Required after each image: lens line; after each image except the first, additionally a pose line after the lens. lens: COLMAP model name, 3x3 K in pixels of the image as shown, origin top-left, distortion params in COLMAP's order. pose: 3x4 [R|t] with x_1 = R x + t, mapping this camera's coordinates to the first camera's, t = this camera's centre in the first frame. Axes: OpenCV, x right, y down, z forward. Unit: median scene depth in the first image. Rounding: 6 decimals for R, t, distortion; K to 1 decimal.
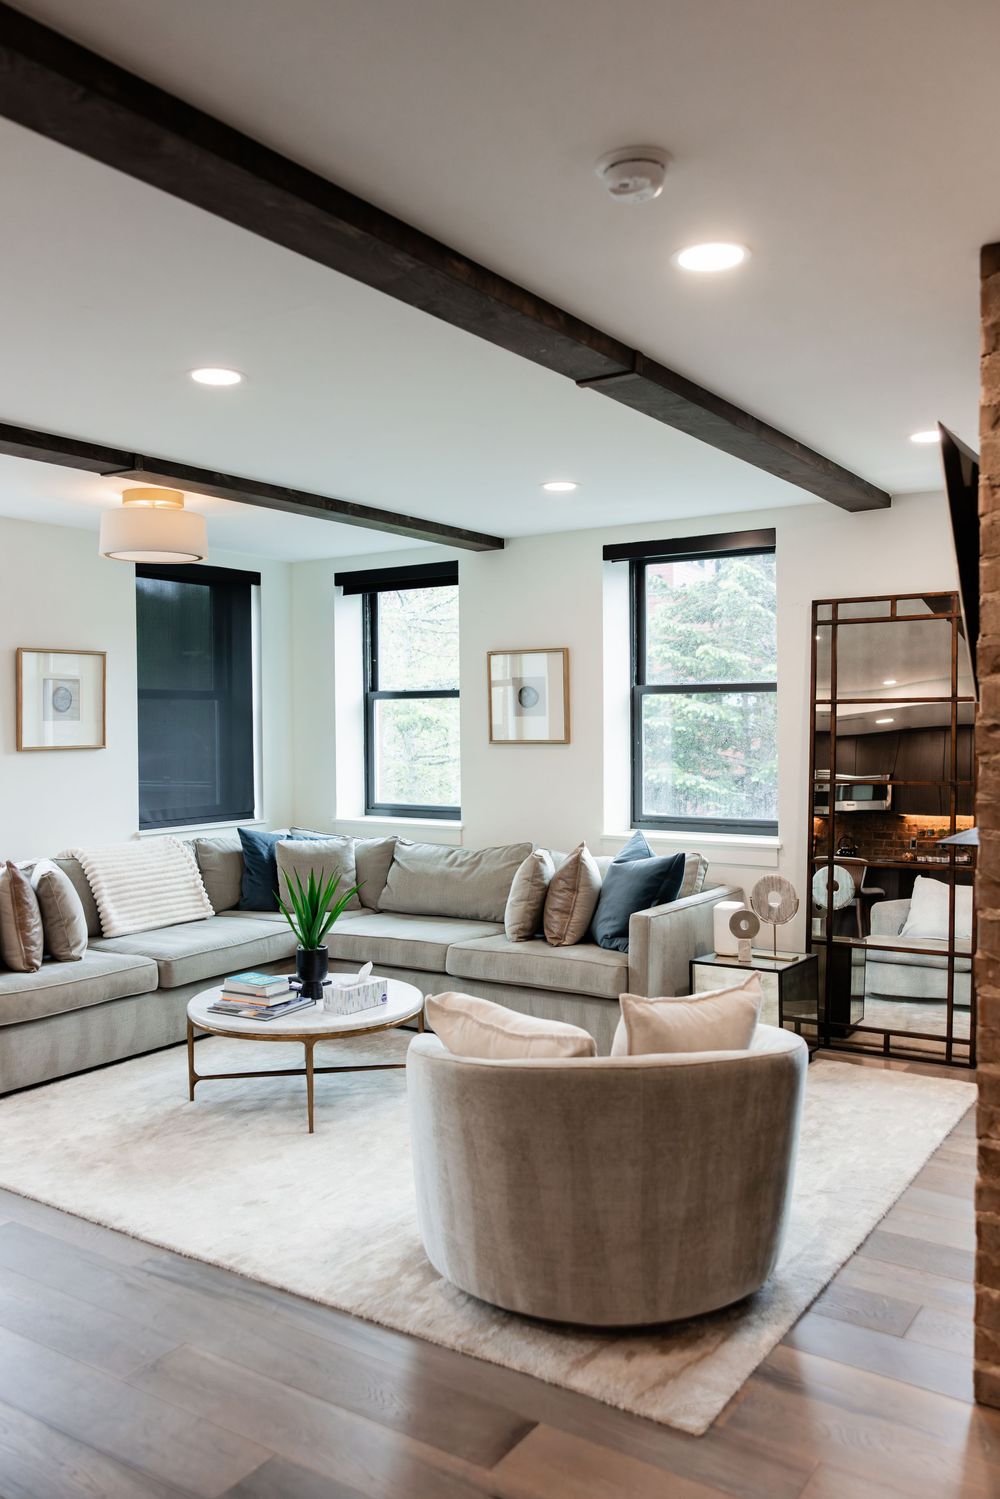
lens RADIAL K [[1160.8, 0, 500.0], [0, 1160.8, 749.5], [0, 0, 1]] dist [0.002679, 0.002512]
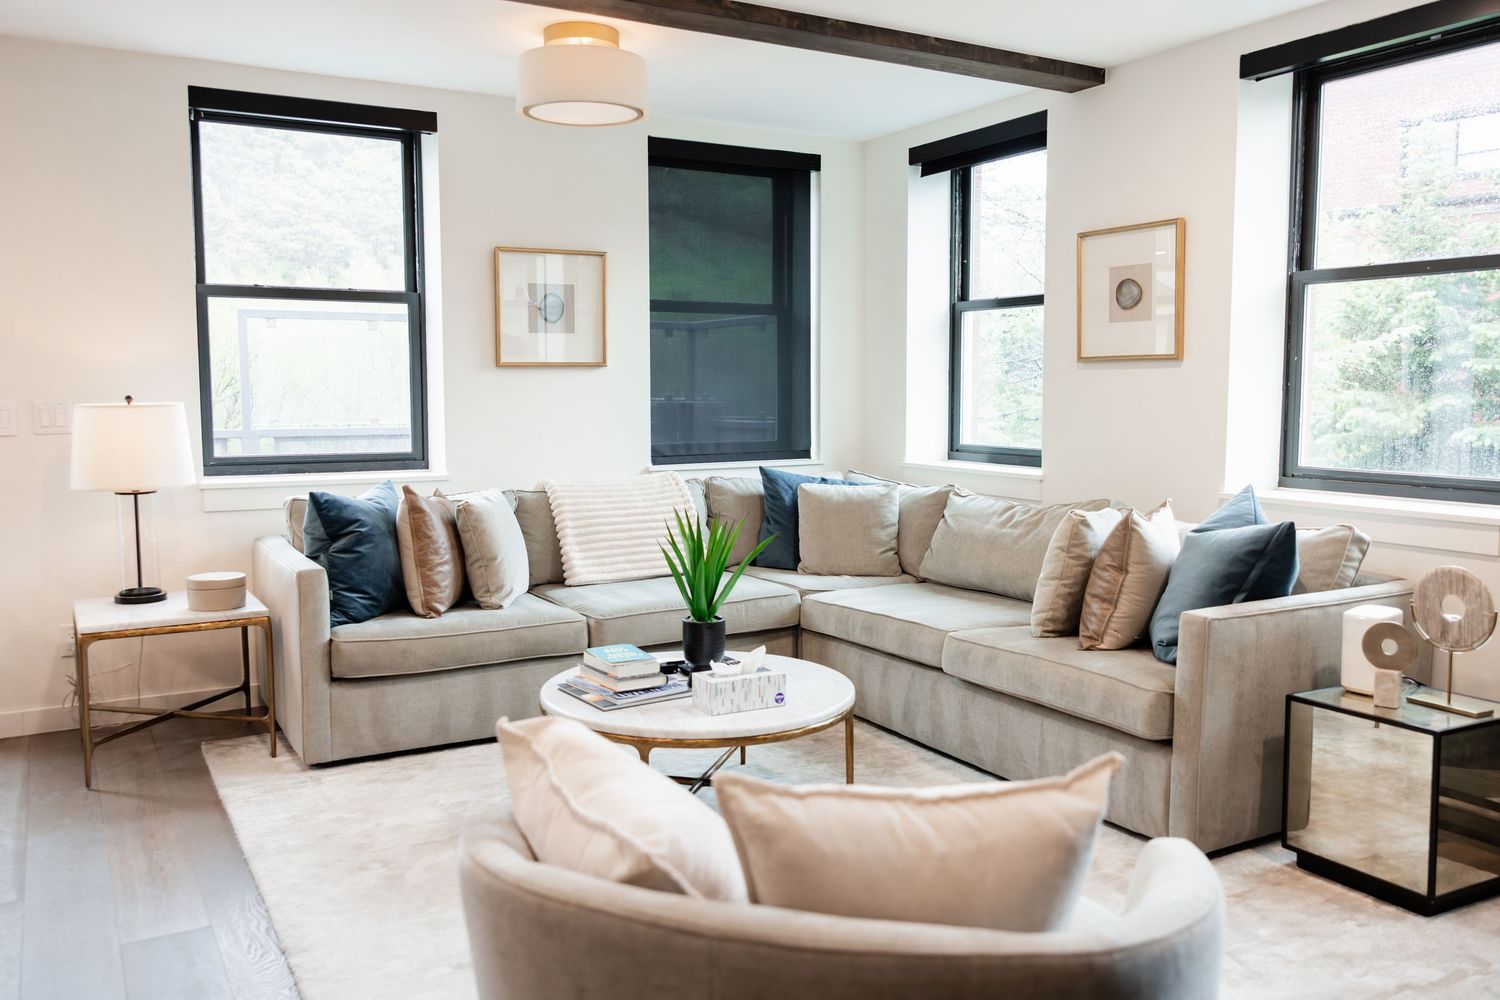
lens RADIAL K [[1198.2, 0, 754.8], [0, 1198.2, 495.4], [0, 0, 1]] dist [0.005897, 0.002152]
pose [[0.900320, 0.045234, -0.432872, 0.163343], [-0.014237, 0.997113, 0.074583, 0.029825], [0.434997, -0.060985, 0.898365, 0.283200]]
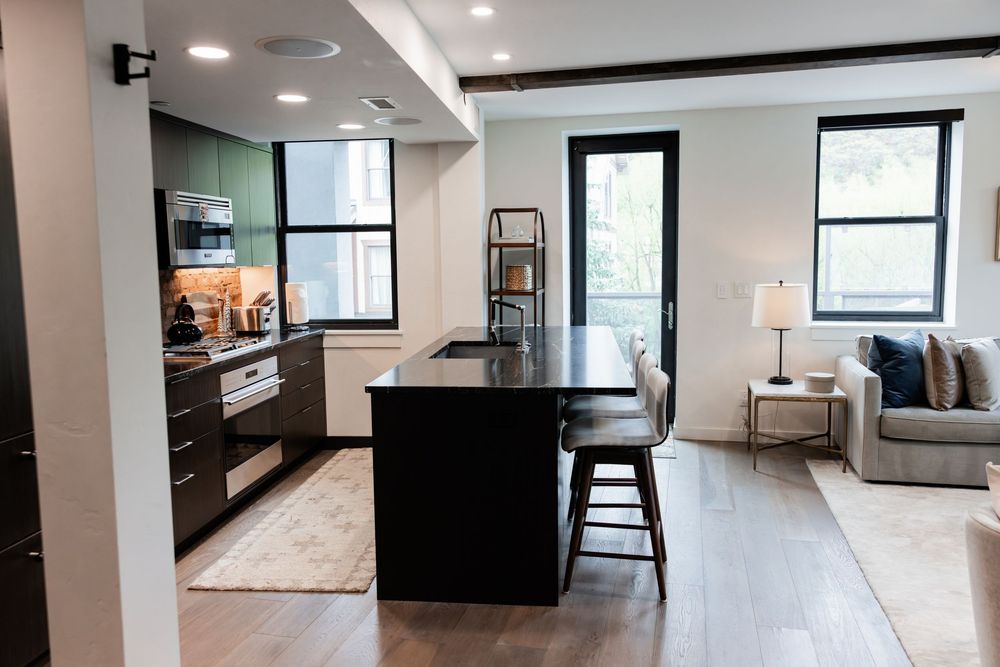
lens RADIAL K [[774.4, 0, 498.3], [0, 774.4, 328.4], [0, 0, 1]] dist [0.002679, 0.002512]
pose [[0.338819, 0.092451, -0.936298, 0.281761], [-0.007759, 0.995401, 0.095479, -0.002107], [0.940819, -0.025085, 0.337979, 0.122592]]
